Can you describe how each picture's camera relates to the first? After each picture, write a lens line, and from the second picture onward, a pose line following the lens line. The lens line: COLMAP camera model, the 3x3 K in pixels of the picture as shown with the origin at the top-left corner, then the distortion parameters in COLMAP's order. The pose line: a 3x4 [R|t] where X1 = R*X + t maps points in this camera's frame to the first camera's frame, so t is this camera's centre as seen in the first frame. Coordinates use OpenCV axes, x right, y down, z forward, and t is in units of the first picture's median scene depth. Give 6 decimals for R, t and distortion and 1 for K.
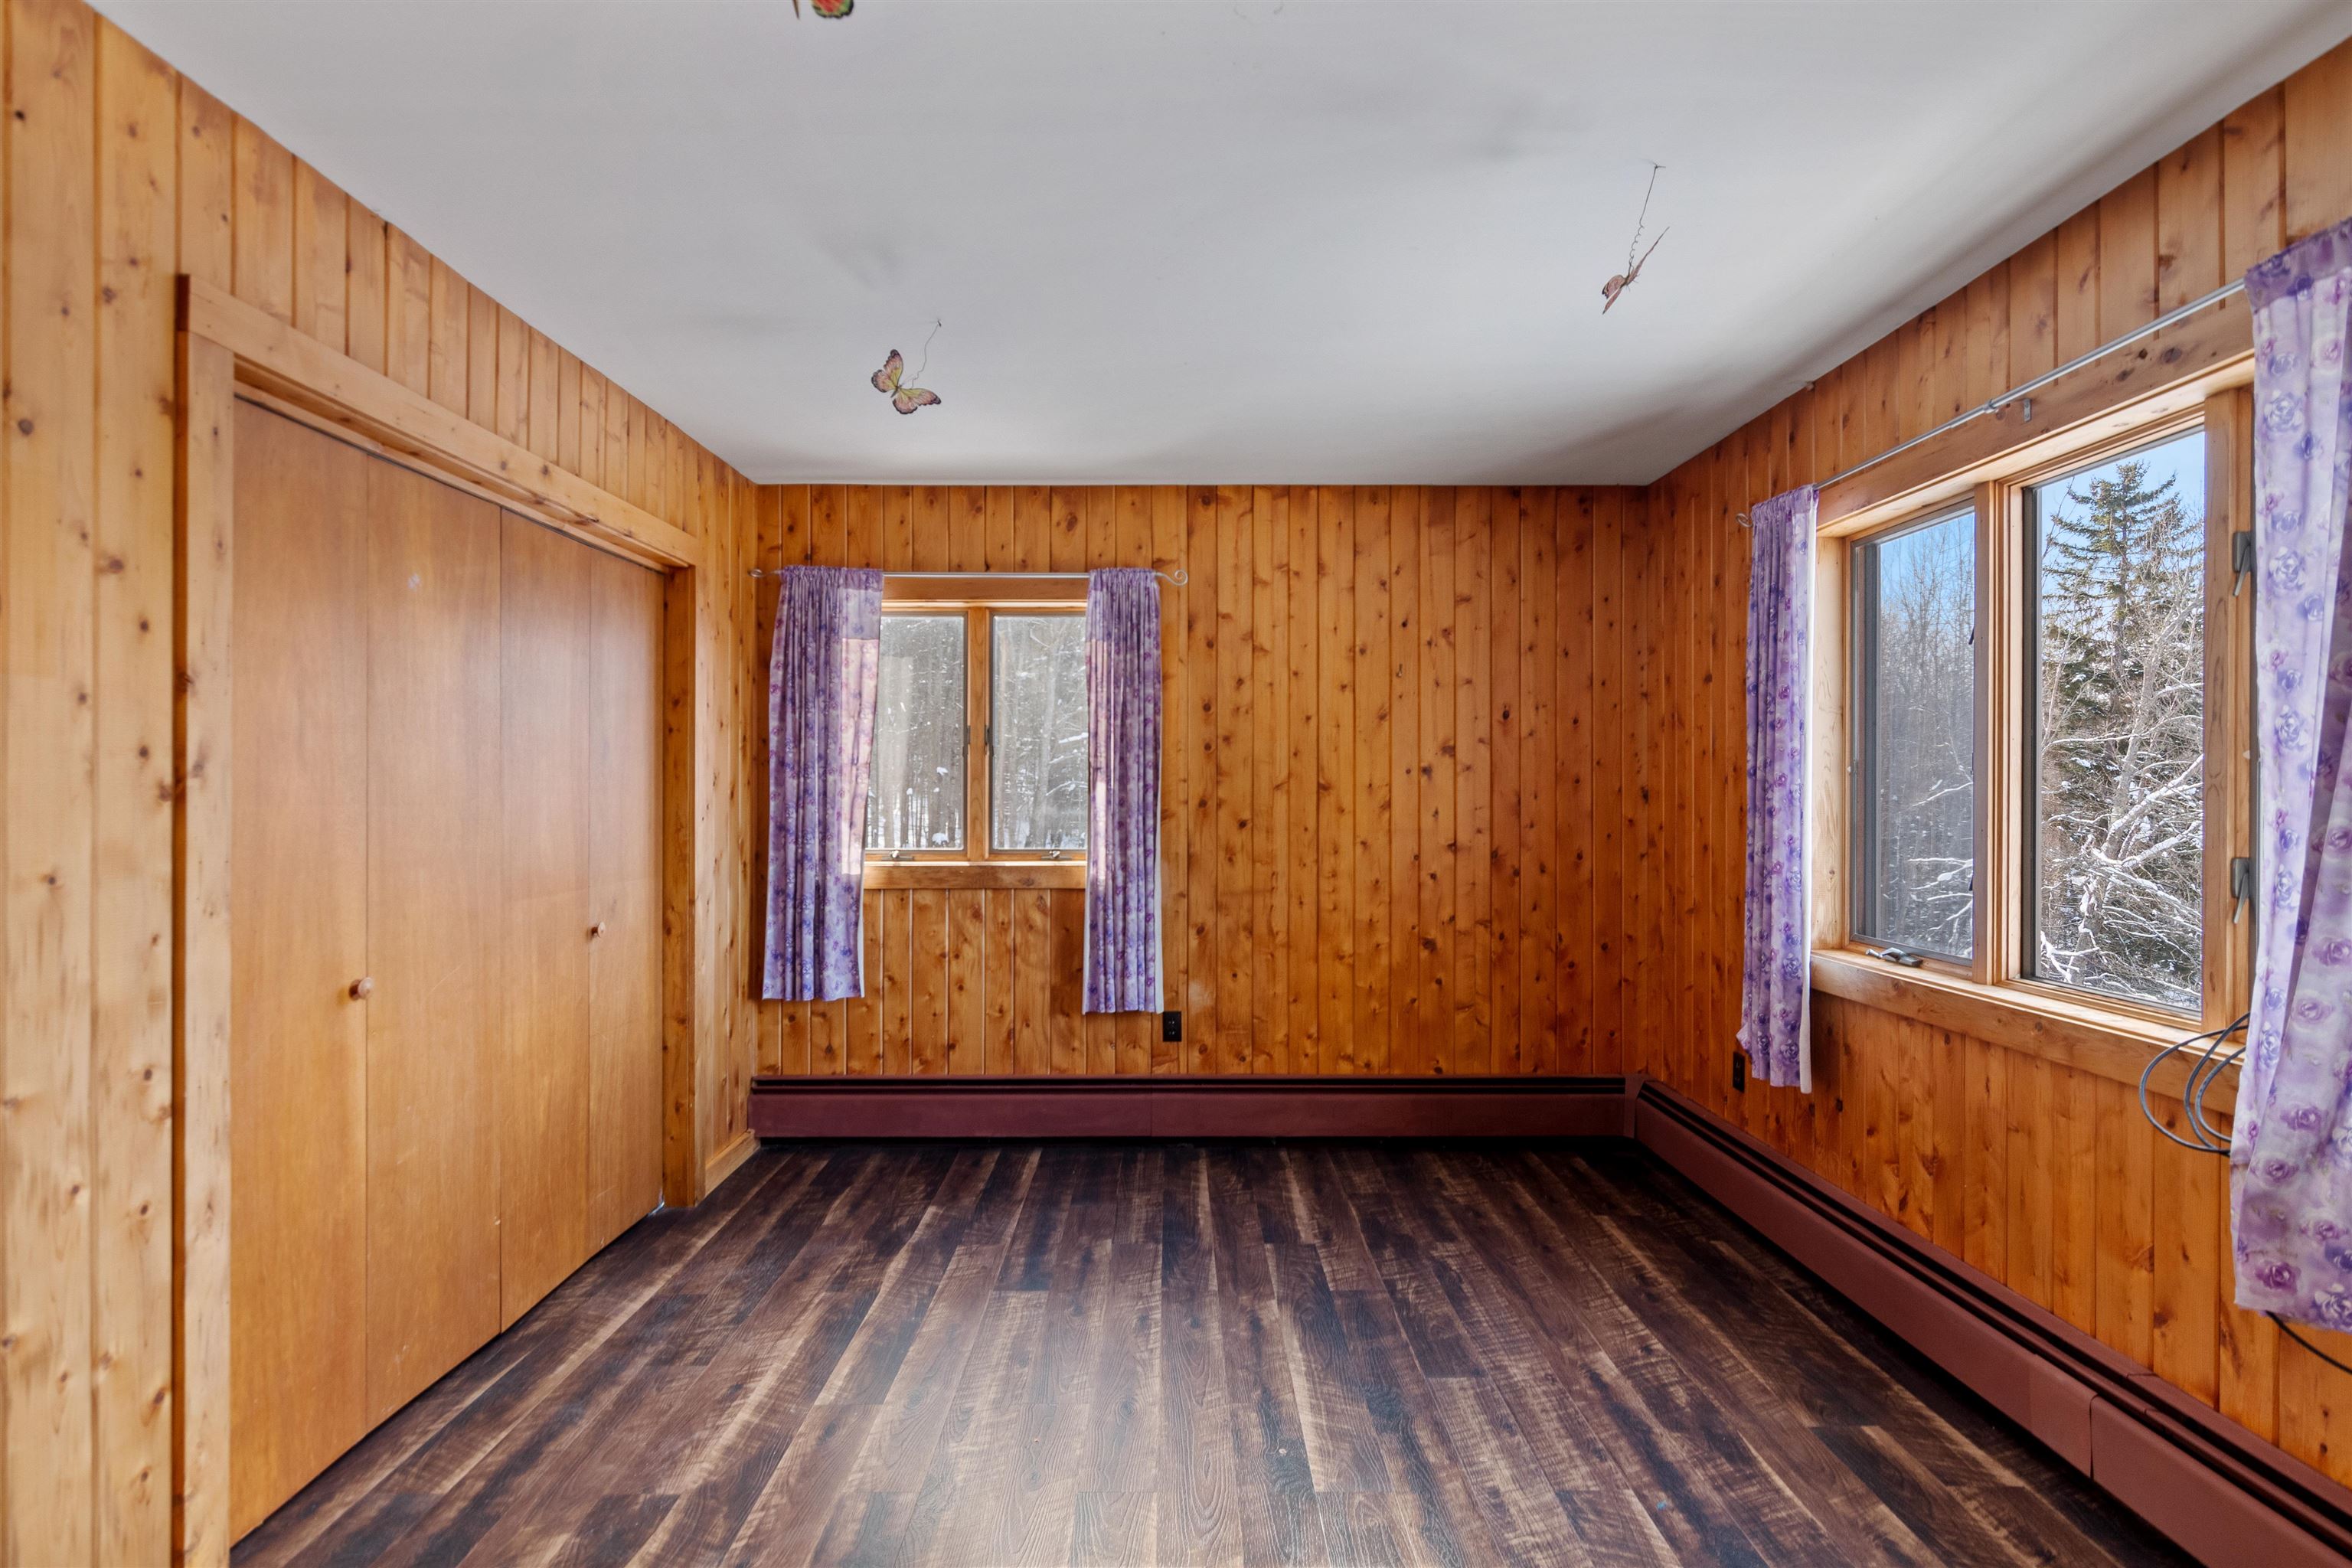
lens RADIAL K [[1176.7, 0, 1172.0], [0, 1176.7, 788.7], [0, 0, 1]] dist [-0.000561, -0.000859]
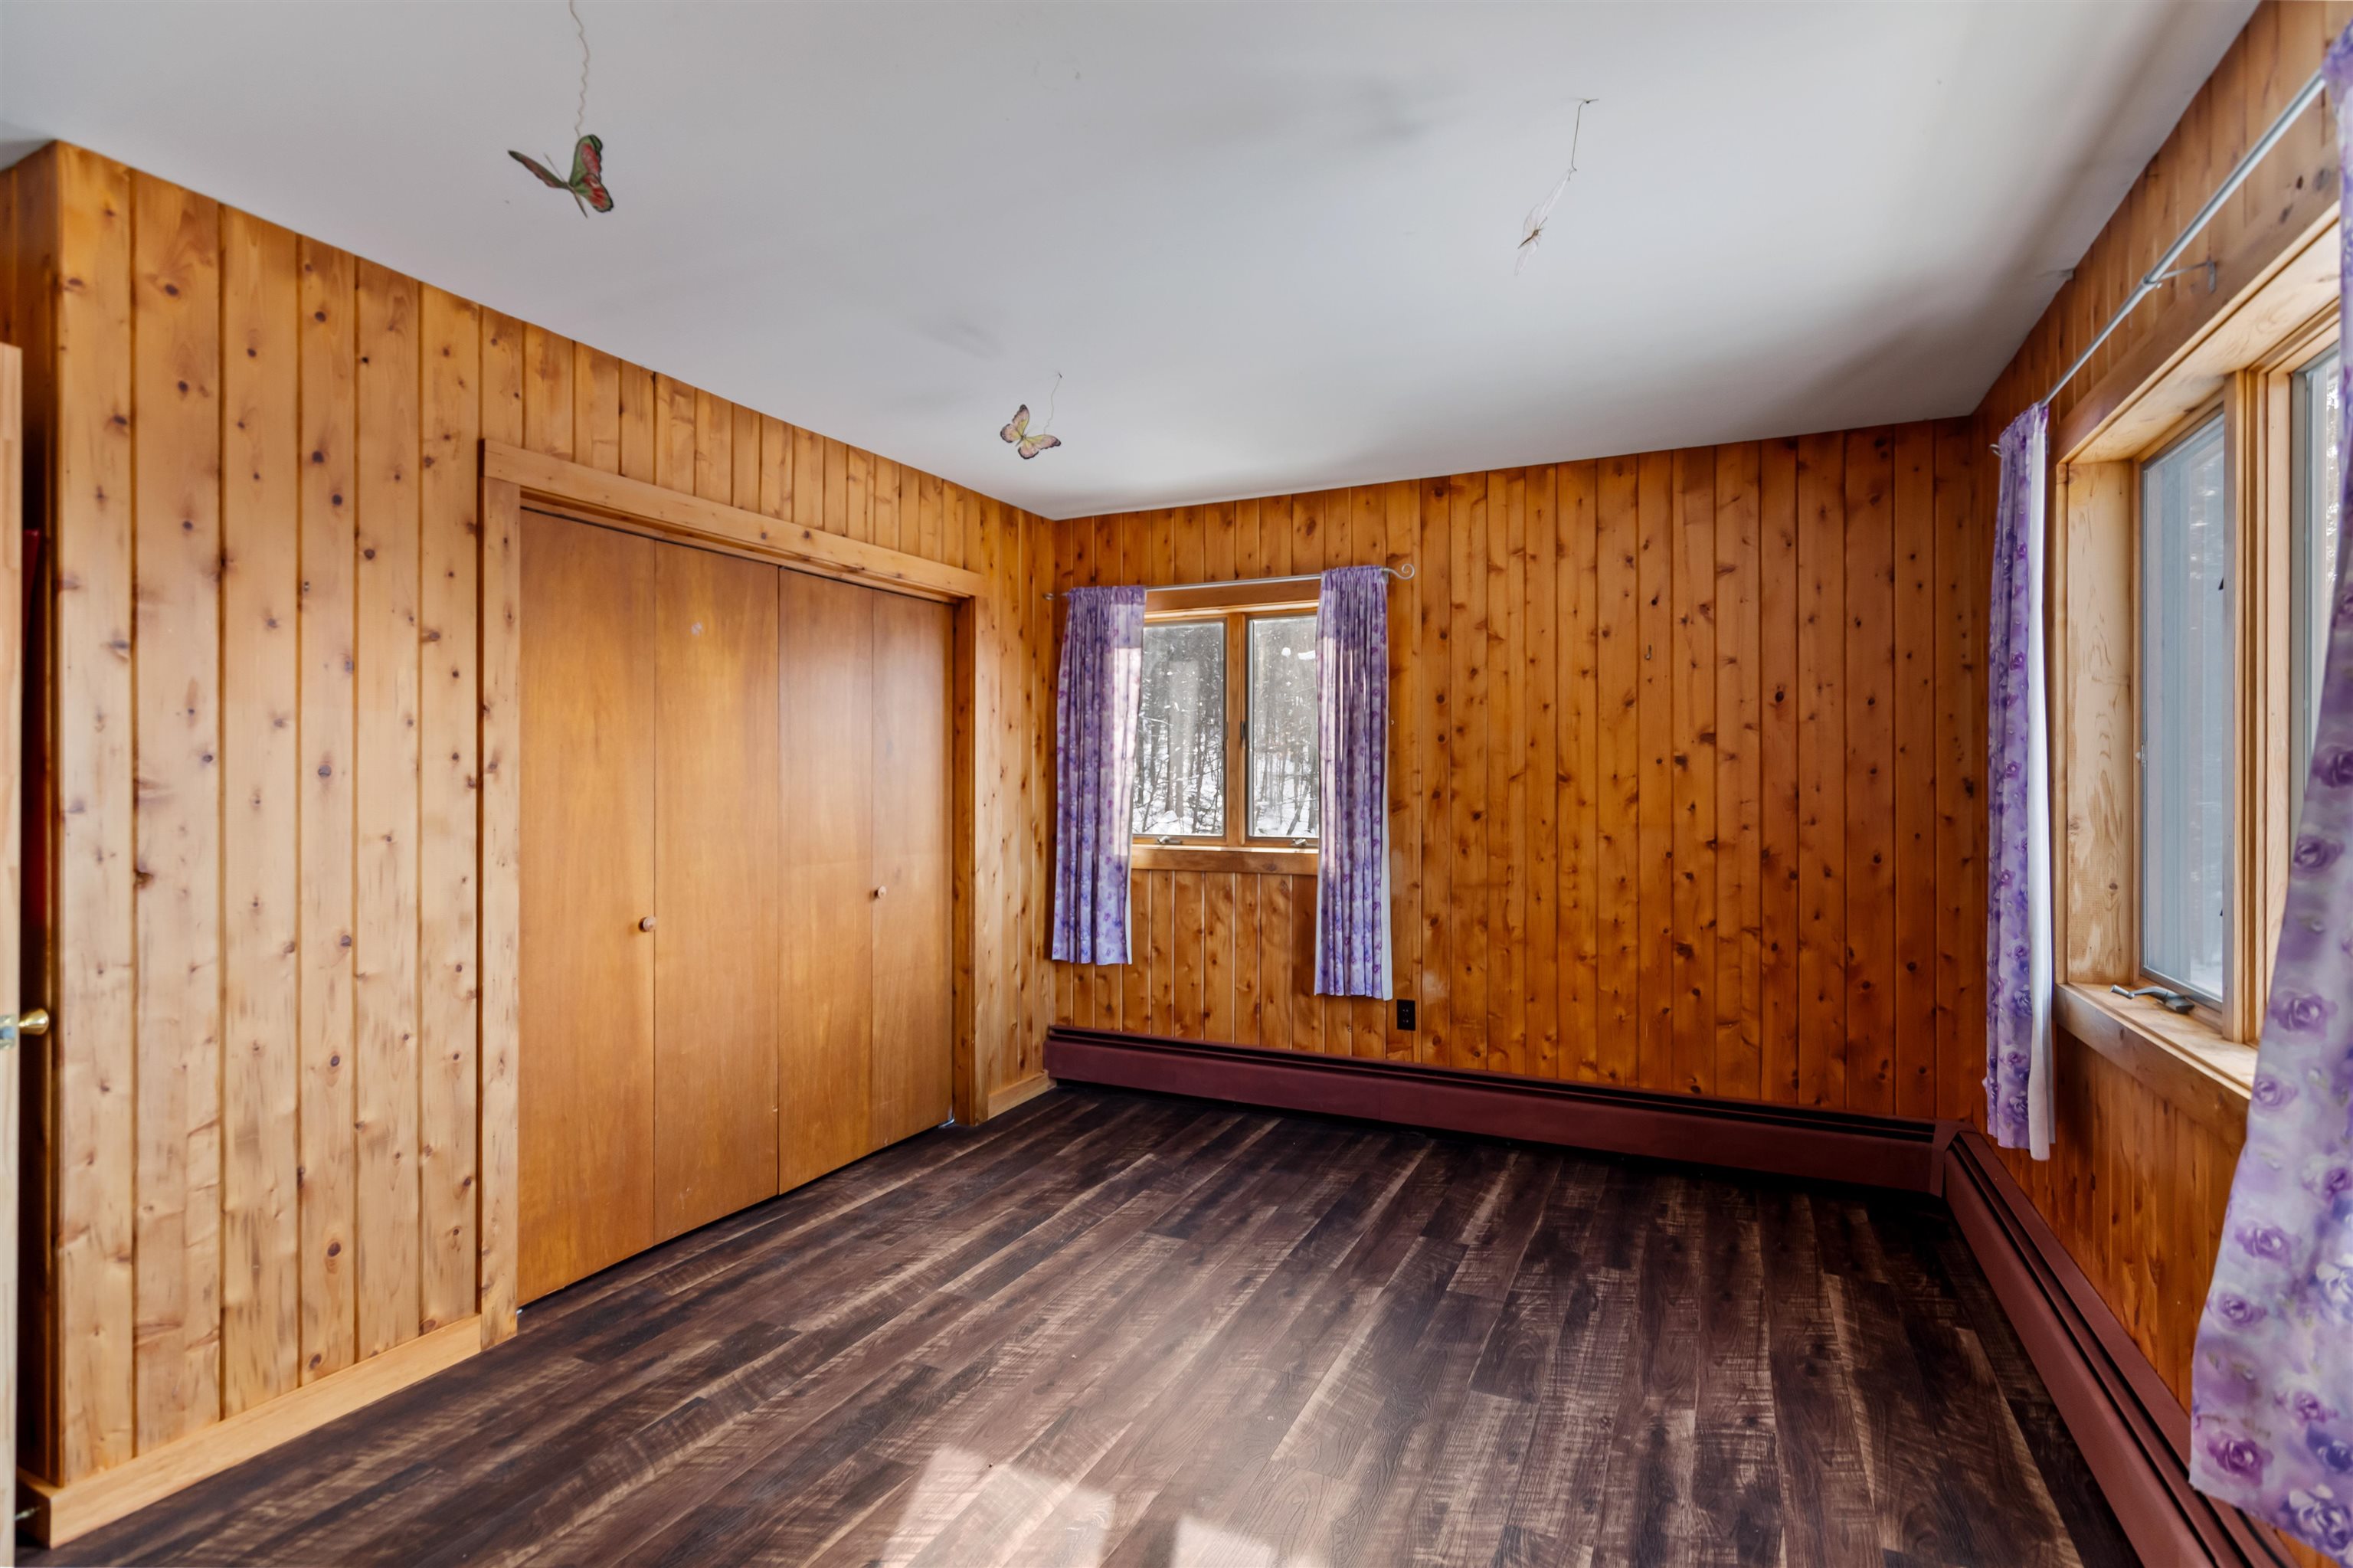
lens RADIAL K [[1136.9, 0, 1170.3], [0, 1136.9, 777.3], [0, 0, 1]] dist [-0.000821, 0.001150]
pose [[0.899811, -0.000980, -0.436279, 0.280977], [0.000226, 0.999998, -0.001781, -0.000785], [0.436280, 0.001504, 0.899810, 0.035491]]
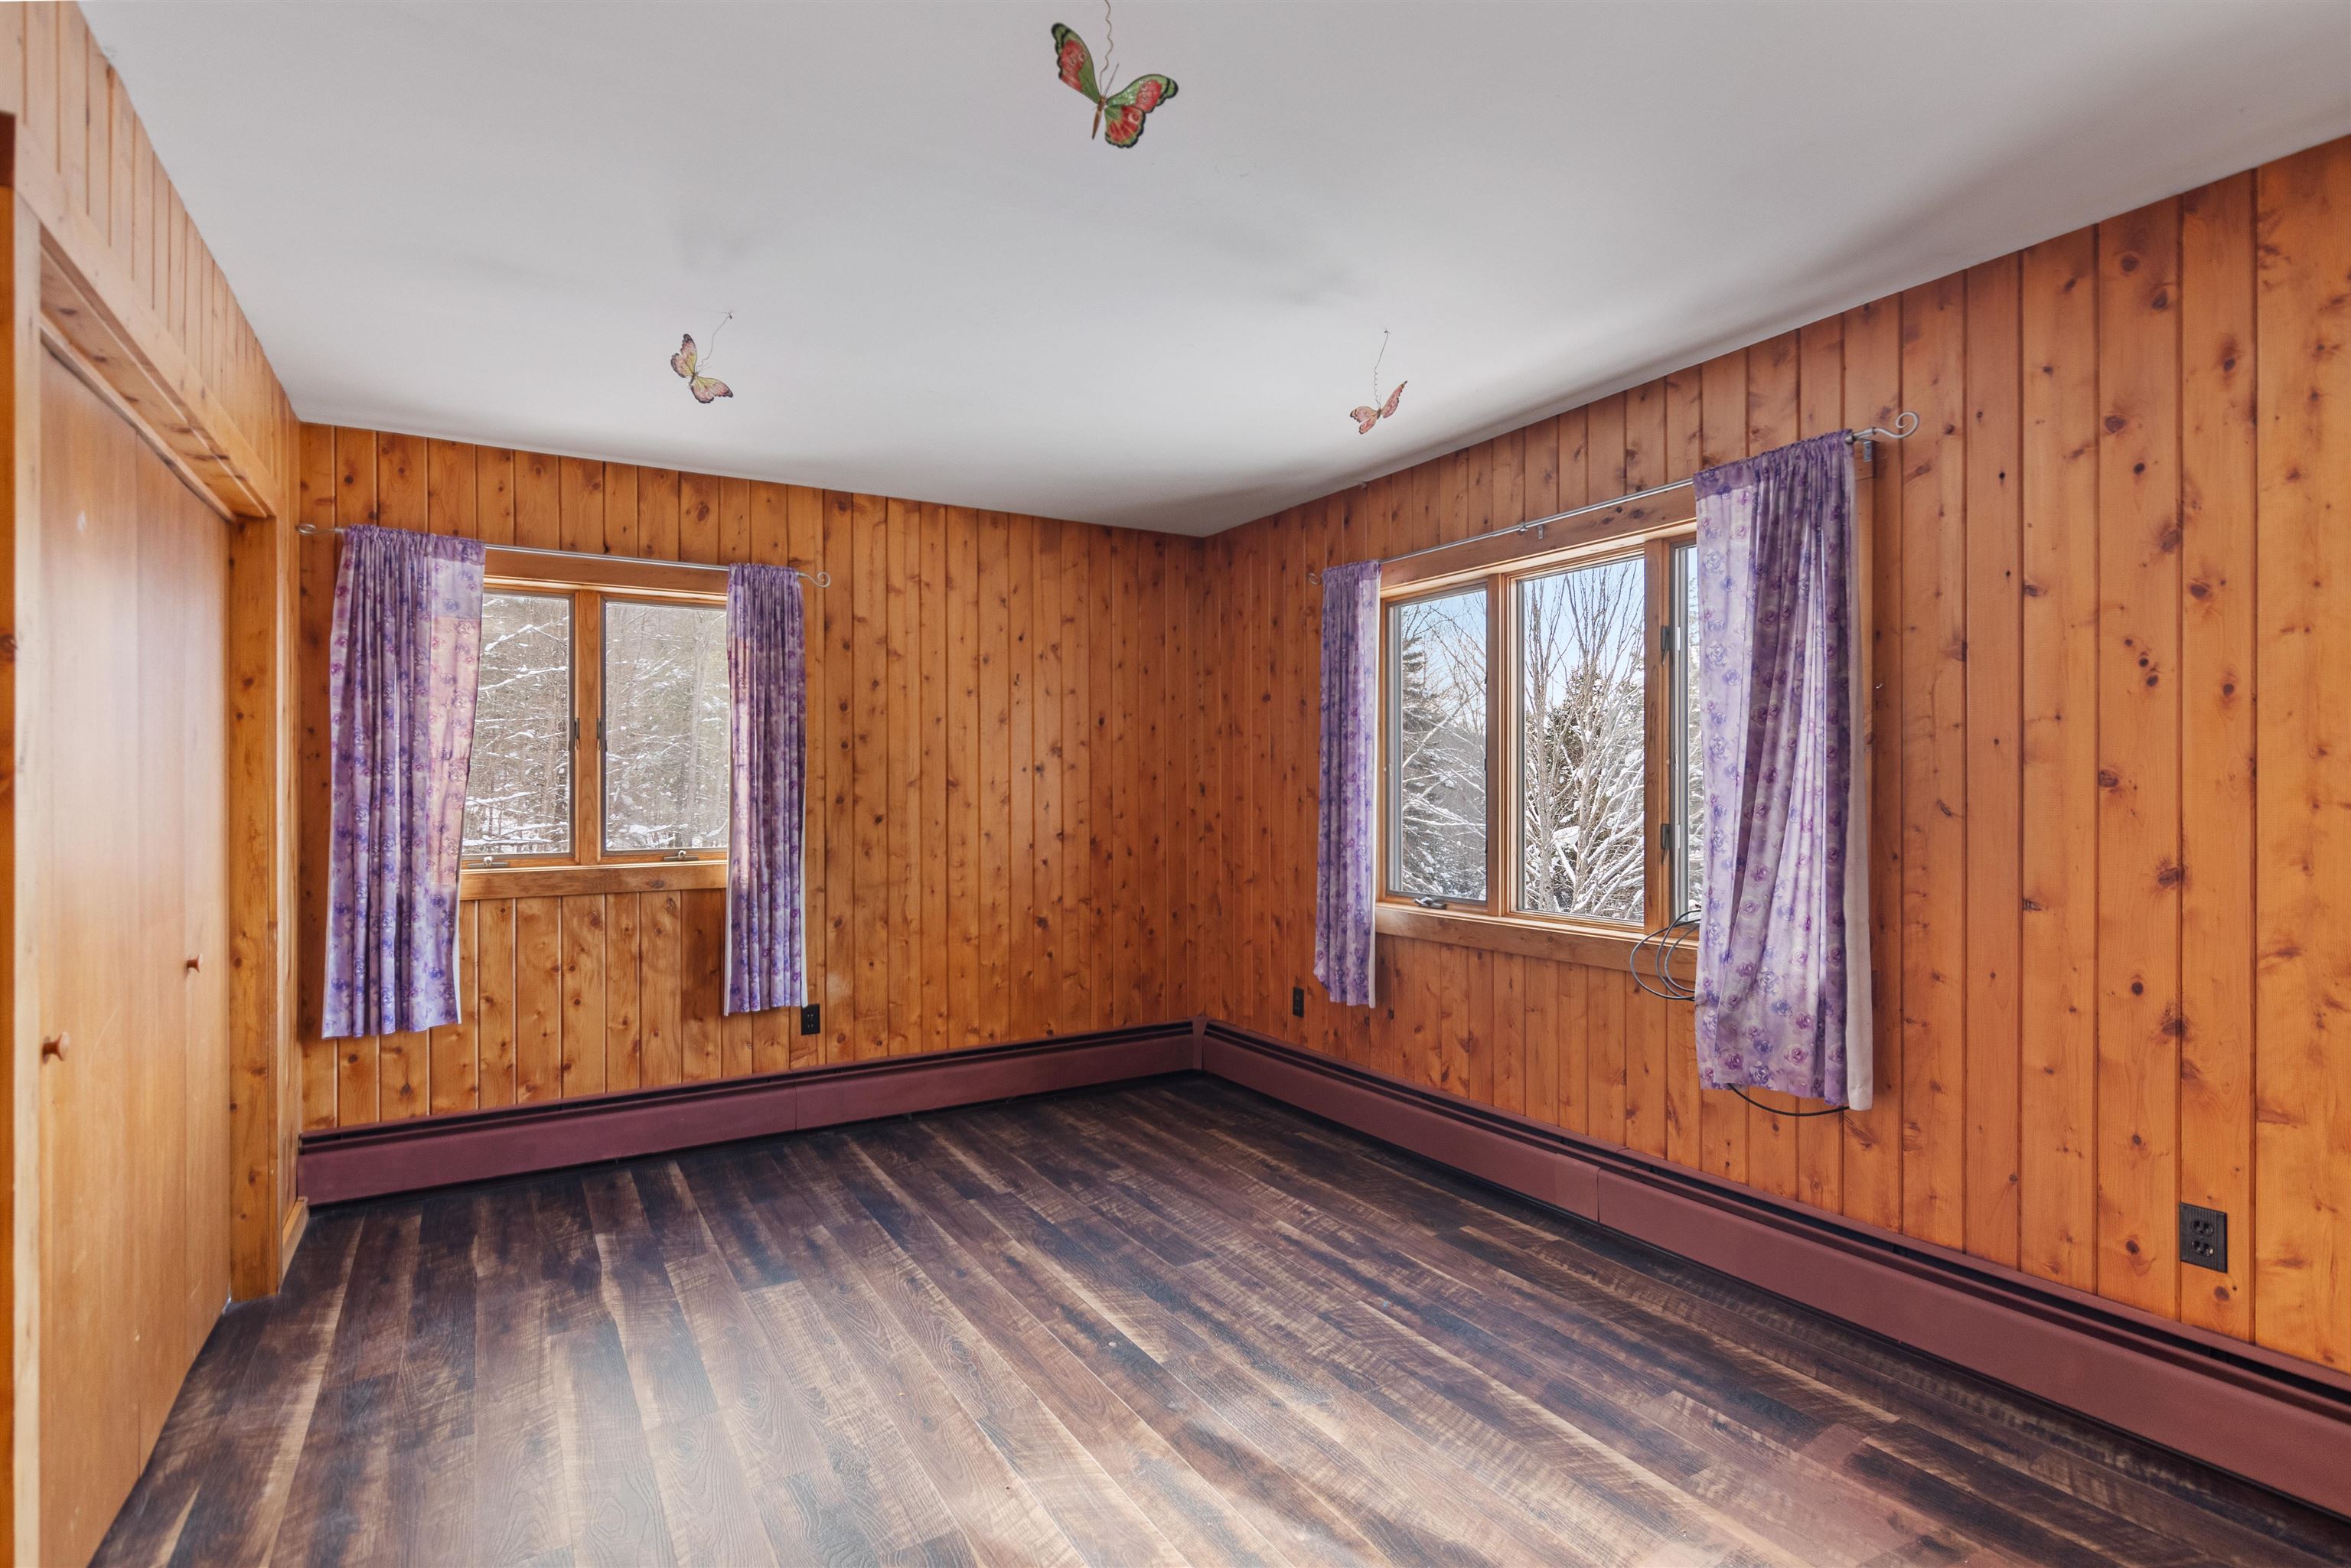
lens RADIAL K [[1147.3, 0, 1171.5], [0, 1147.3, 786.8], [0, 0, 1]] dist [0.001900, 0.000427]
pose [[0.858641, -0.004140, 0.512561, -0.275519], [0.003873, 0.999991, 0.001590, 0.000583], [-0.512563, 0.000620, 0.858649, -0.013775]]
